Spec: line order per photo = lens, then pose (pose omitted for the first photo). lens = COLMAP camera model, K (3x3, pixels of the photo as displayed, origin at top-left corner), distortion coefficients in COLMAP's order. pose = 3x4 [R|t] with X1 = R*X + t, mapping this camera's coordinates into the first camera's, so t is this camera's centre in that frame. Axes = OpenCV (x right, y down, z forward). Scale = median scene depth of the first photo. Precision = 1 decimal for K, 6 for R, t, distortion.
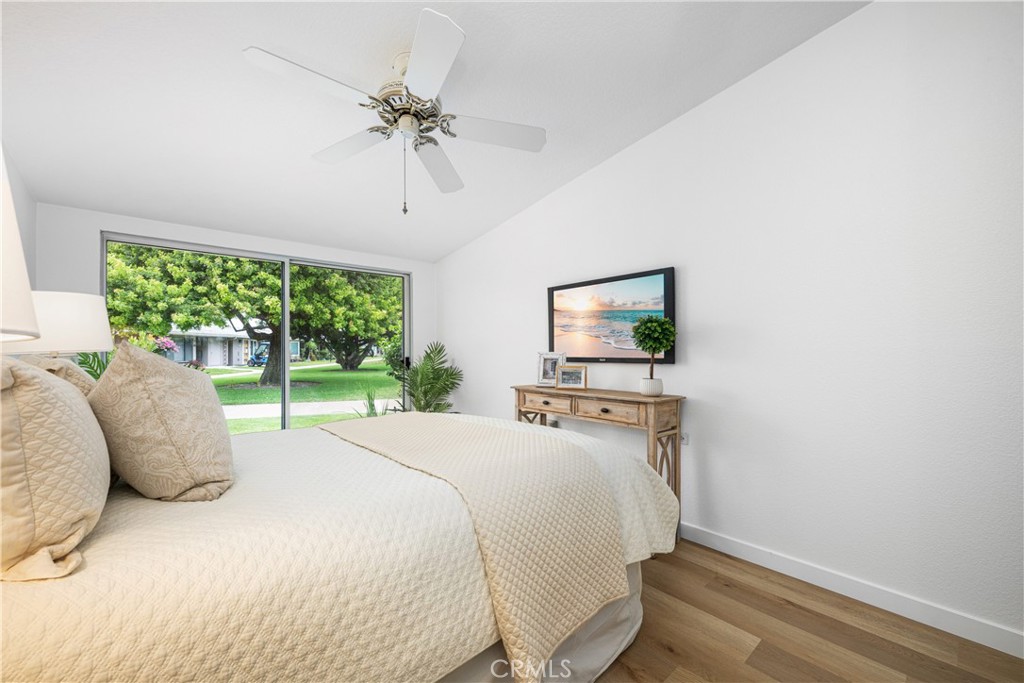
lens RADIAL K [[394.0, 0, 512.0], [0, 394.0, 341.5], [0, 0, 1]] dist [-0.000100, 0.000087]
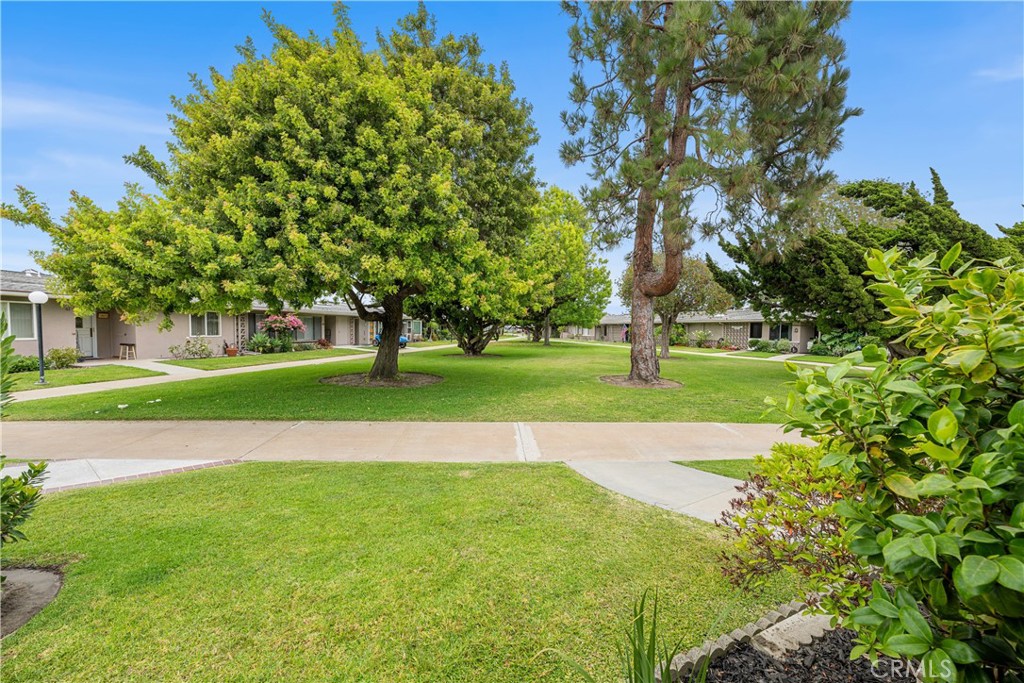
lens RADIAL K [[409.9, 0, 513.3], [0, 409.9, 346.9], [0, 0, 1]] dist [-0.001380, 0.000022]
pose [[0.960788, 0.033848, -0.275210, -0.192041], [-0.017337, 0.997912, 0.062211, -0.011311], [0.276741, -0.055000, 0.959369, 0.398779]]
